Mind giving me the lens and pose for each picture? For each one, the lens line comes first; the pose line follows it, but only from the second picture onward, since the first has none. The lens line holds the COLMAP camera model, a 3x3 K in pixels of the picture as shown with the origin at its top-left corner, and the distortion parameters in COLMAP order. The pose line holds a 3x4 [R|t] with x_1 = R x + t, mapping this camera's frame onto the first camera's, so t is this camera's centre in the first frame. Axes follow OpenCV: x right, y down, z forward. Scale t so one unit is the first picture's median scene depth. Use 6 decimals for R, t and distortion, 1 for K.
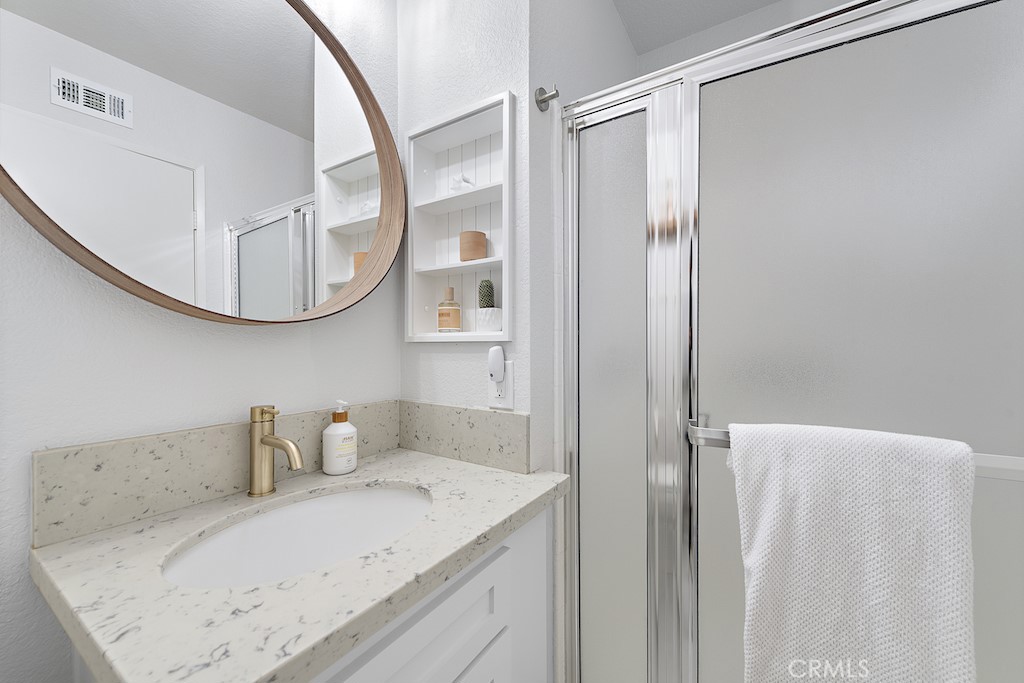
lens RADIAL K [[399.5, 0, 512.0], [0, 399.5, 341.5], [0, 0, 1]] dist [0.002099, -0.000412]
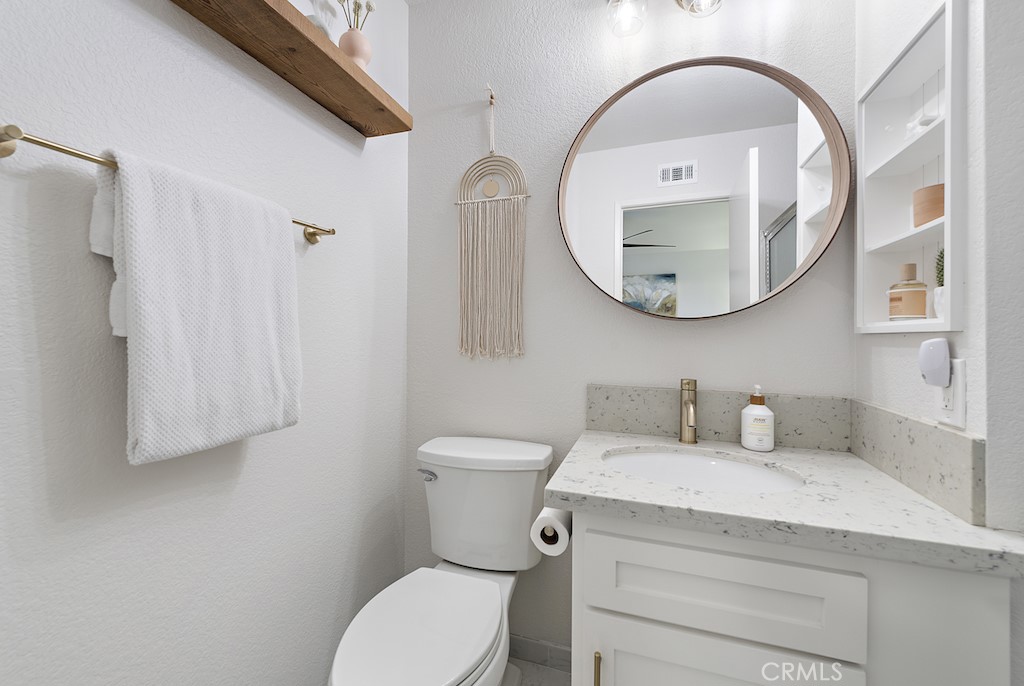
lens RADIAL K [[410.7, 0, 510.7], [0, 410.7, 326.4], [0, 0, 1]] dist [0.000344, -0.000133]
pose [[0.235216, -0.018057, -0.971775, 0.528246], [-0.006809, 0.999772, -0.020225, 0.010824], [0.971919, 0.011374, 0.235039, 0.057858]]
